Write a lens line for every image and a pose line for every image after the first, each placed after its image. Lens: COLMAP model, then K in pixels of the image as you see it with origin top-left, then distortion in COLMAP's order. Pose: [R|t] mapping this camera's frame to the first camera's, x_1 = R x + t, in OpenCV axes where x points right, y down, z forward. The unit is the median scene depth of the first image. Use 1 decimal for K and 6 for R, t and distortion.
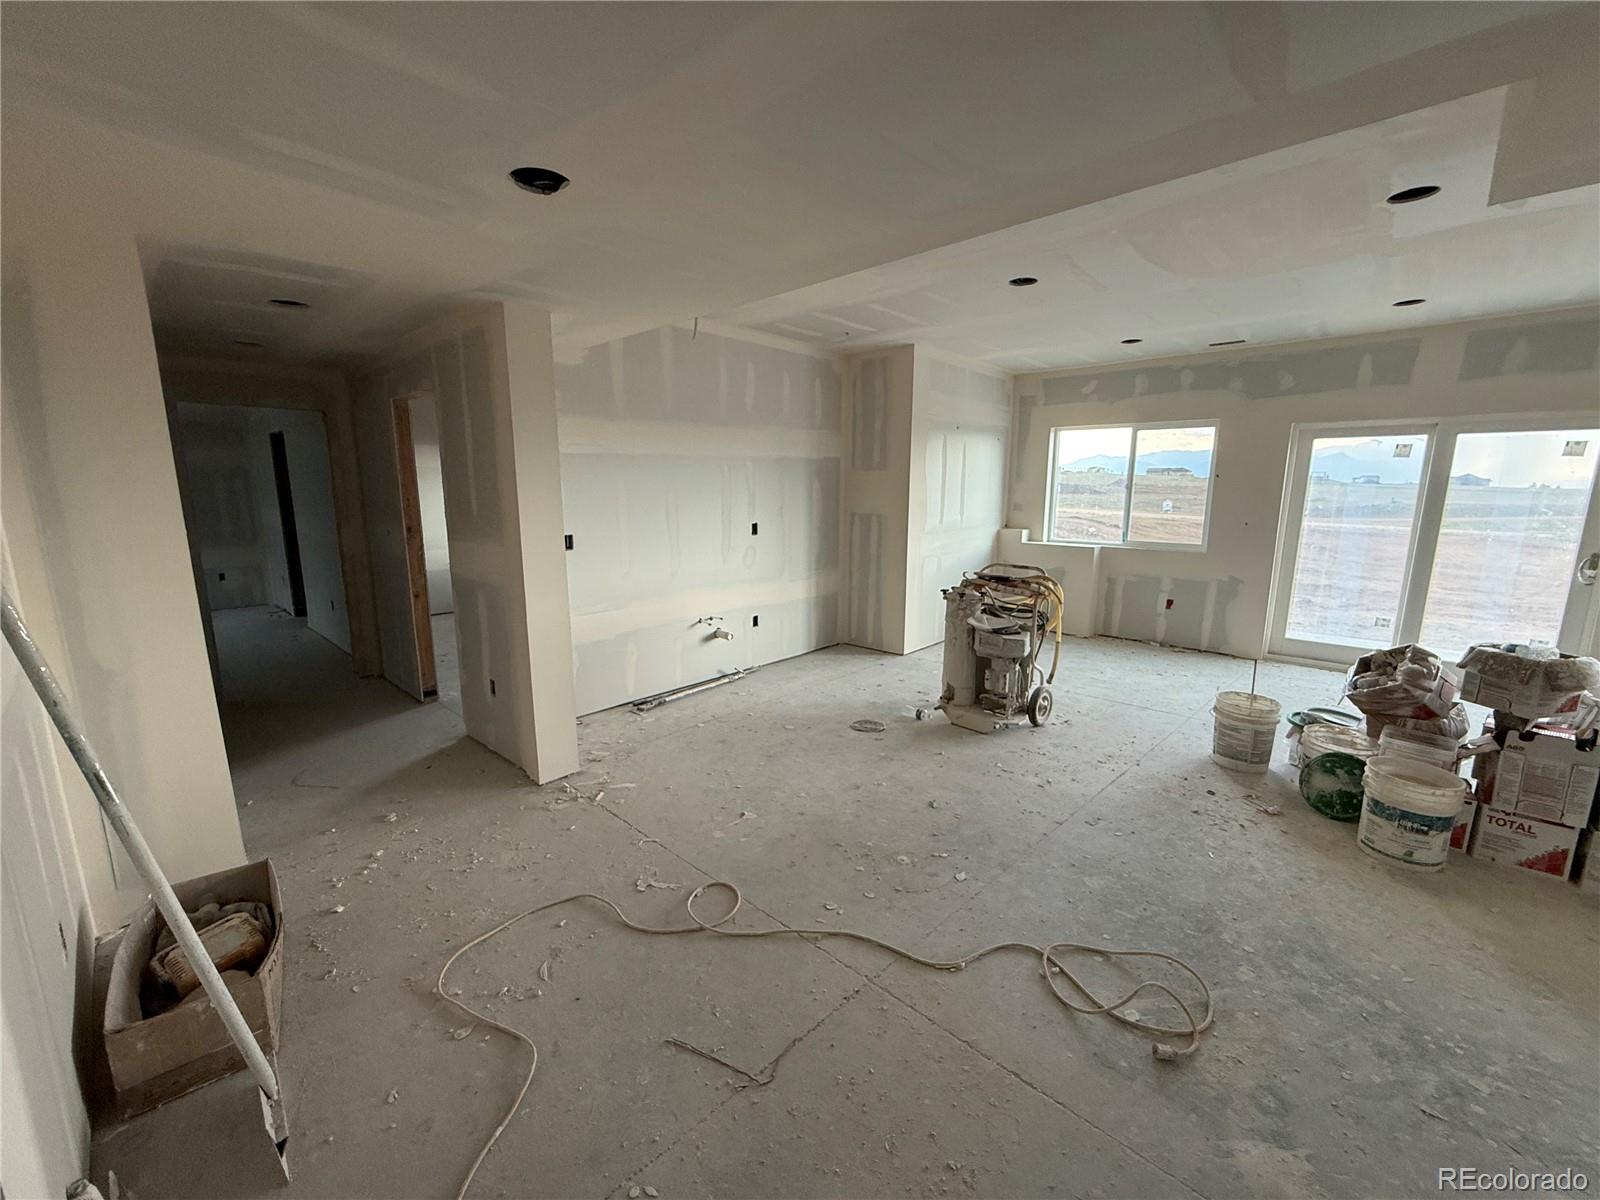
lens RADIAL K [[638.7, 0, 791.8], [0, 638.7, 597.7], [0, 0, 1]] dist [0.000574, -0.000052]
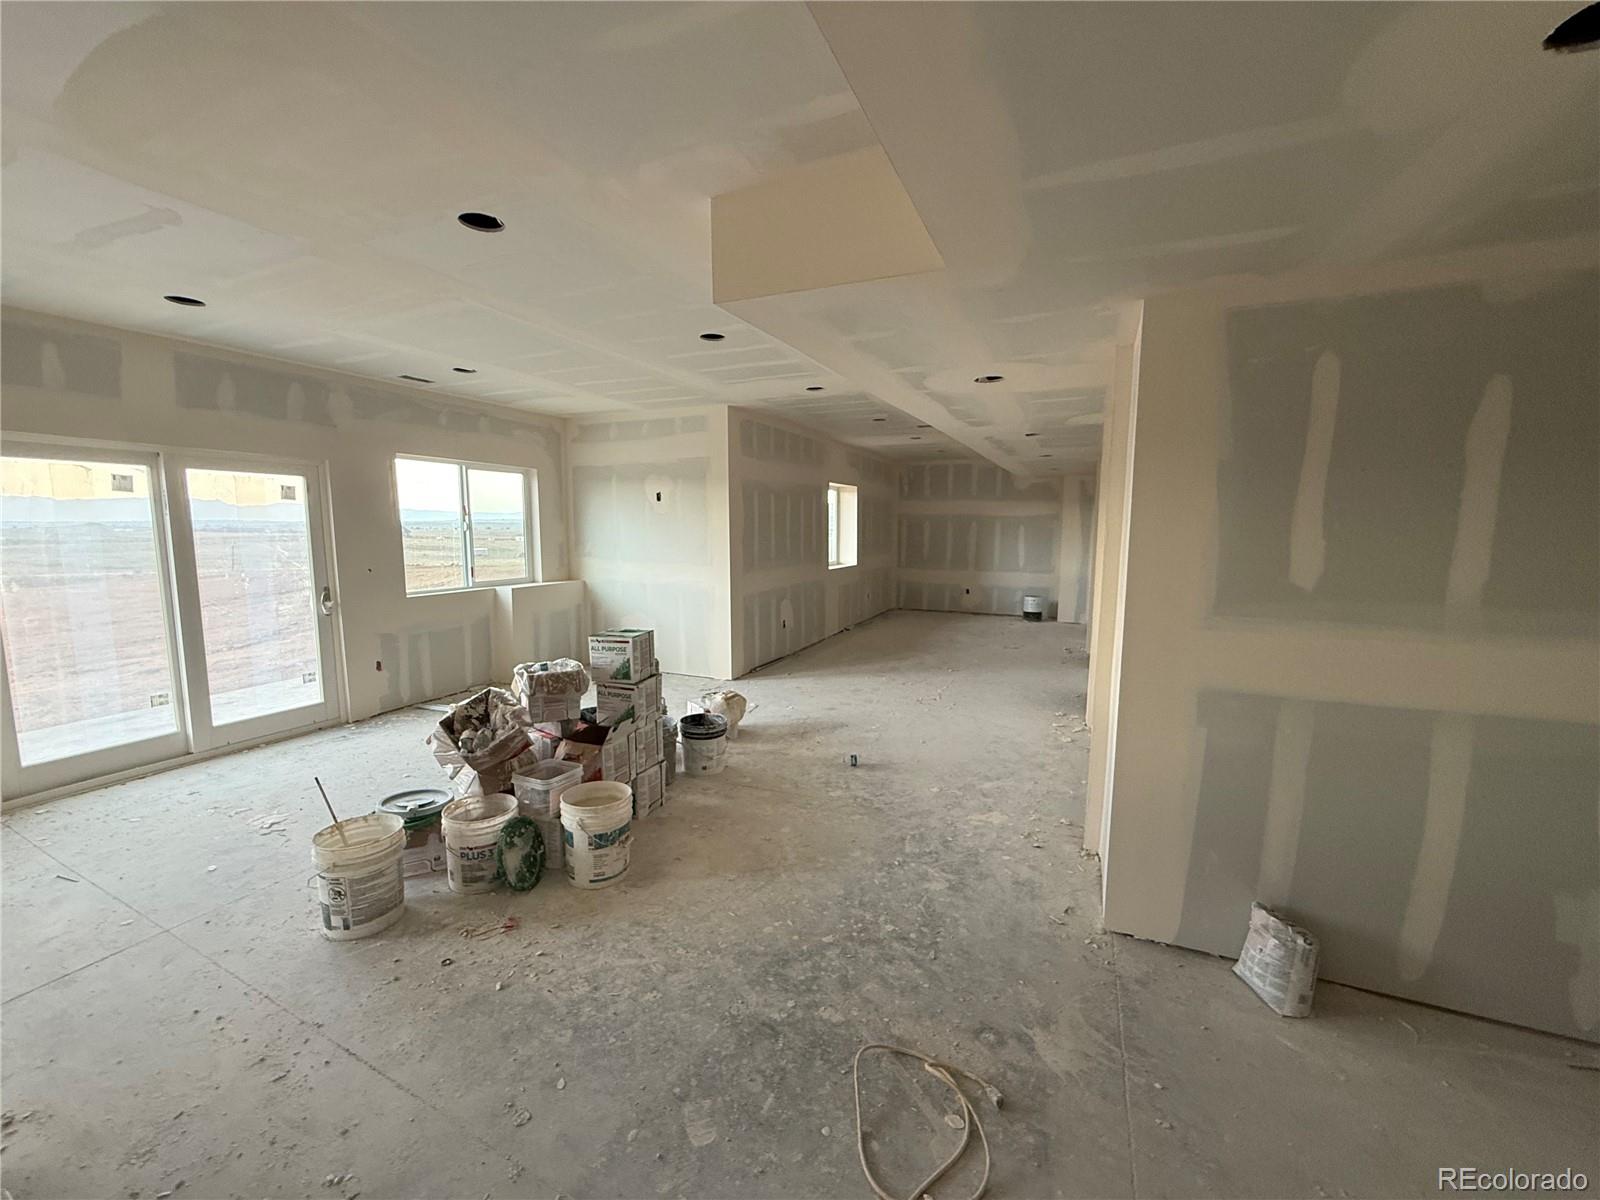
lens RADIAL K [[638.7, 0, 796.5], [0, 638.7, 598.9], [0, 0, 1]] dist [0.000574, -0.000052]
pose [[-0.329525, -0.110367, 0.937674, -0.071470], [0.162103, 0.971783, 0.171349, -0.115620], [-0.930127, 0.208464, -0.302336, 0.620096]]
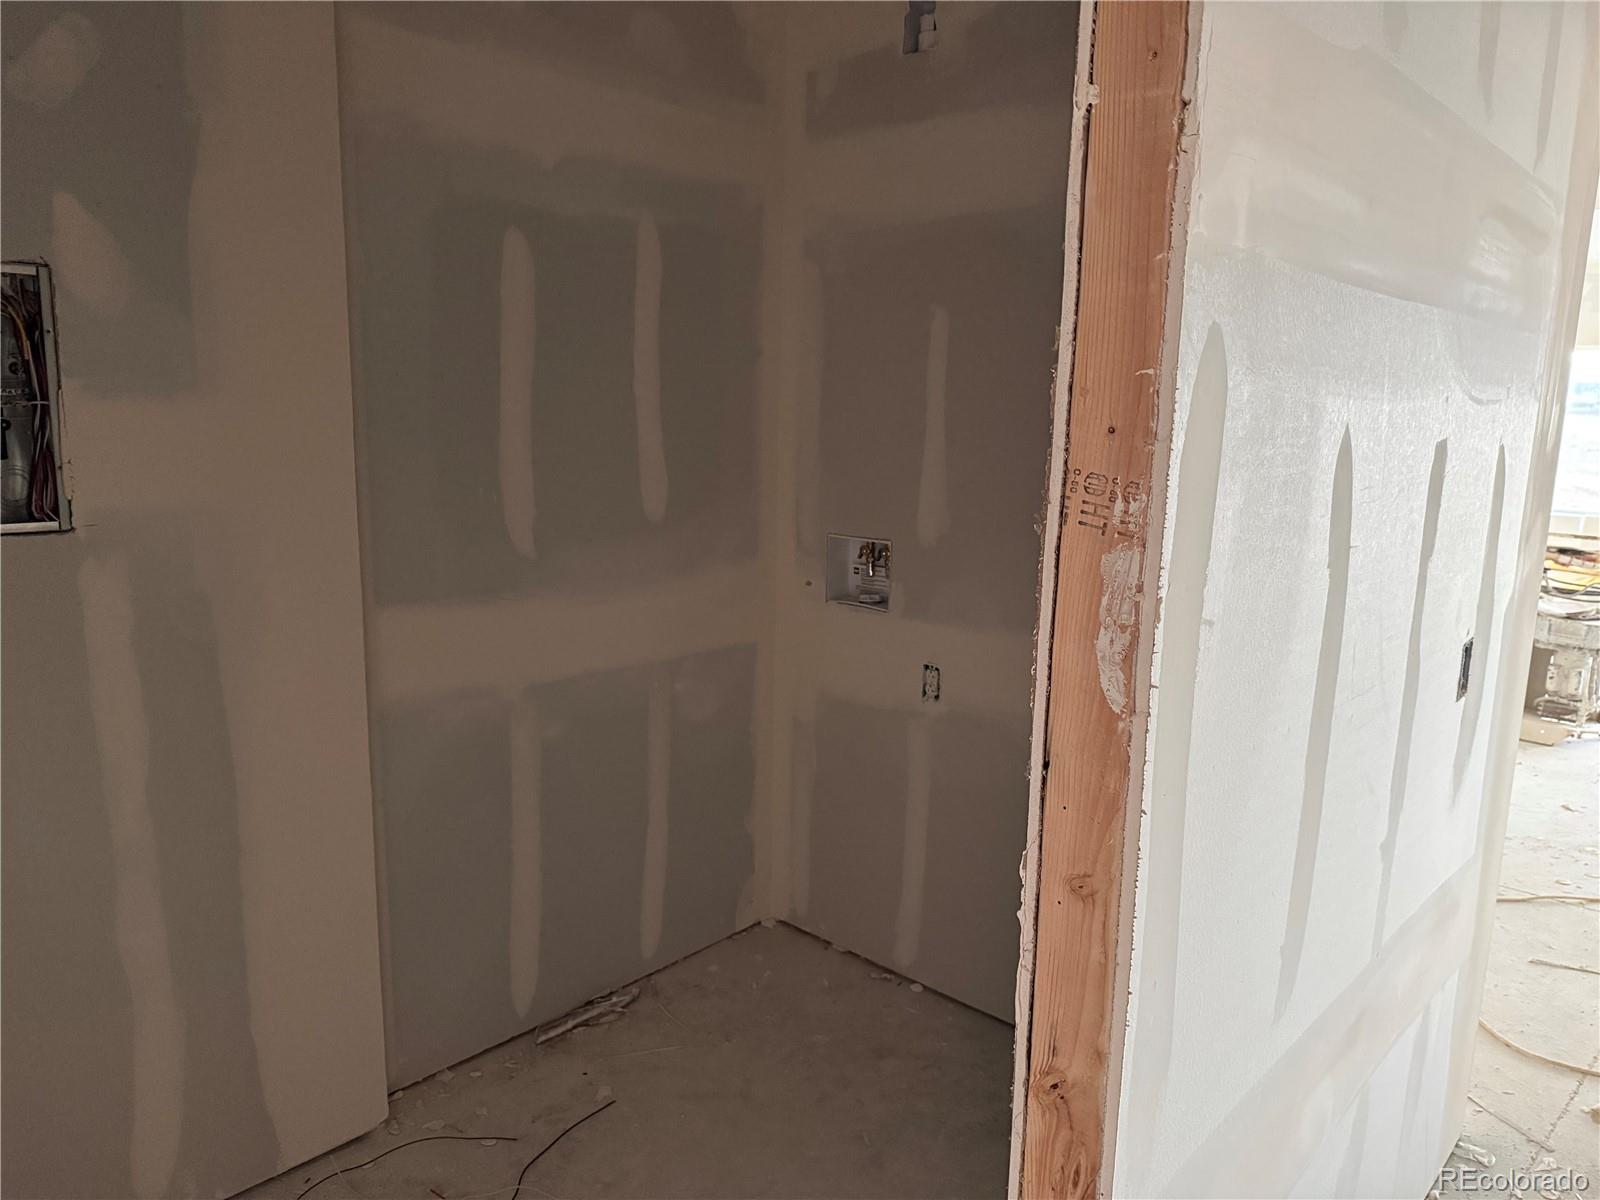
lens RADIAL K [[1119.8, 0, 803.4], [0, 1119.8, 602.0], [0, 0, 1]] dist [-0.004143, -0.006851]
pose [[0.999655, 0.023676, 0.011364, -0.639579], [-0.023682, 0.999719, 0.000343, 0.055629], [-0.011353, -0.000612, 0.999935, -0.372799]]
